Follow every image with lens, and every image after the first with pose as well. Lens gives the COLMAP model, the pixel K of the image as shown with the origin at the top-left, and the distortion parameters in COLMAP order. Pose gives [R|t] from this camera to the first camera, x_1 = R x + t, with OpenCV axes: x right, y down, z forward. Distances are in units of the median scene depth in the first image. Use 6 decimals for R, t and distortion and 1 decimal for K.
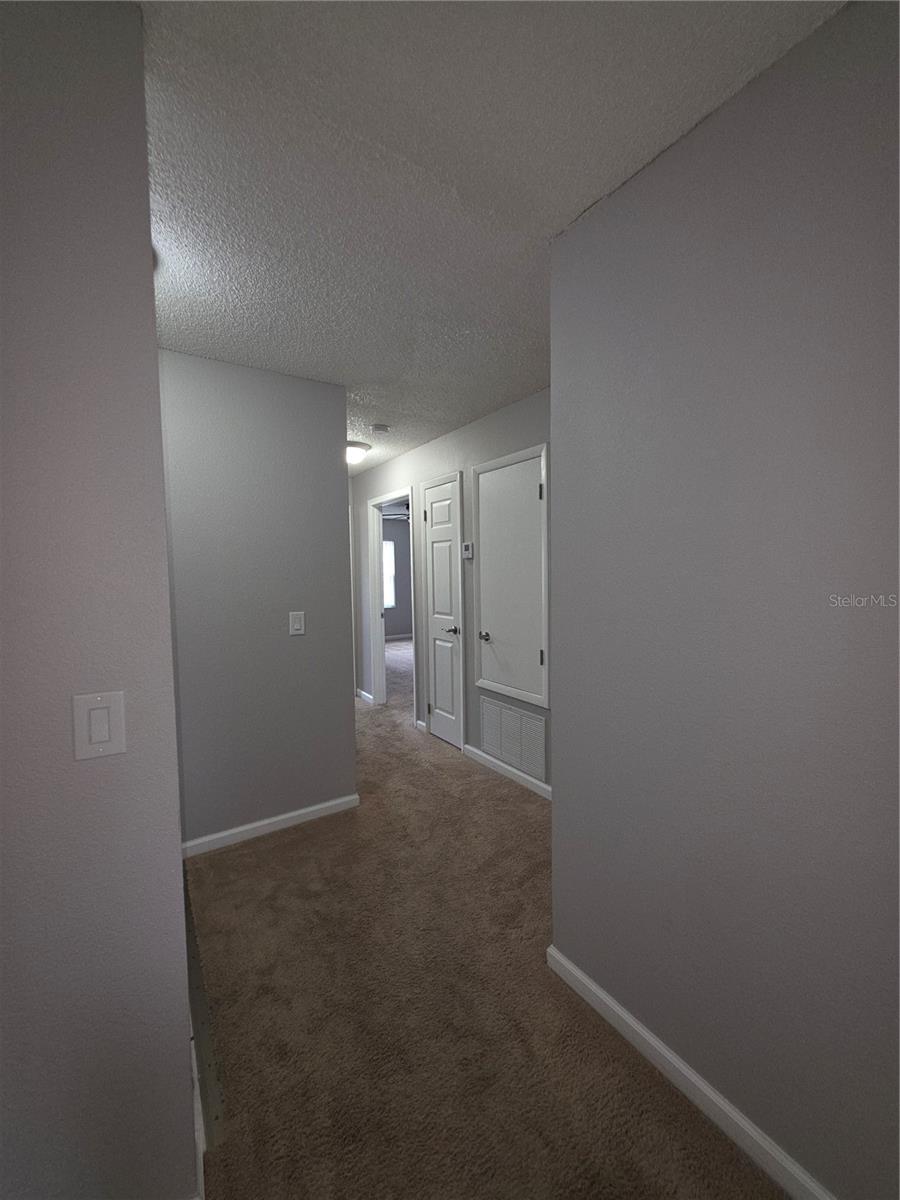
lens RADIAL K [[476.6, 0, 454.0], [0, 476.6, 597.2], [0, 0, 1]] dist [0.000392, -0.000041]
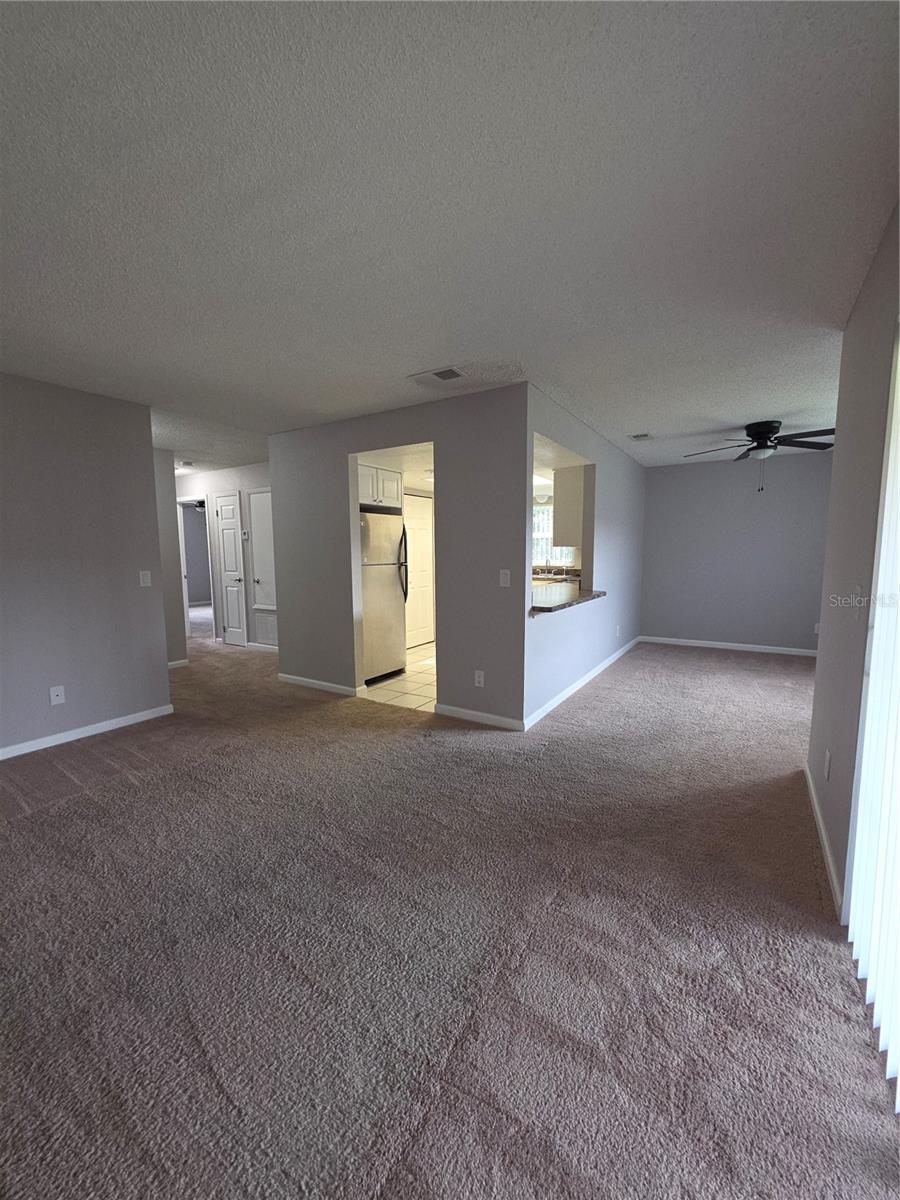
lens RADIAL K [[476.6, 0, 454.0], [0, 476.6, 597.2], [0, 0, 1]] dist [0.000392, -0.000041]
pose [[0.910188, -0.035975, 0.412629, -0.004935], [0.020477, 0.998911, 0.041923, 0.074947], [-0.413688, -0.029708, 0.909934, -0.937043]]
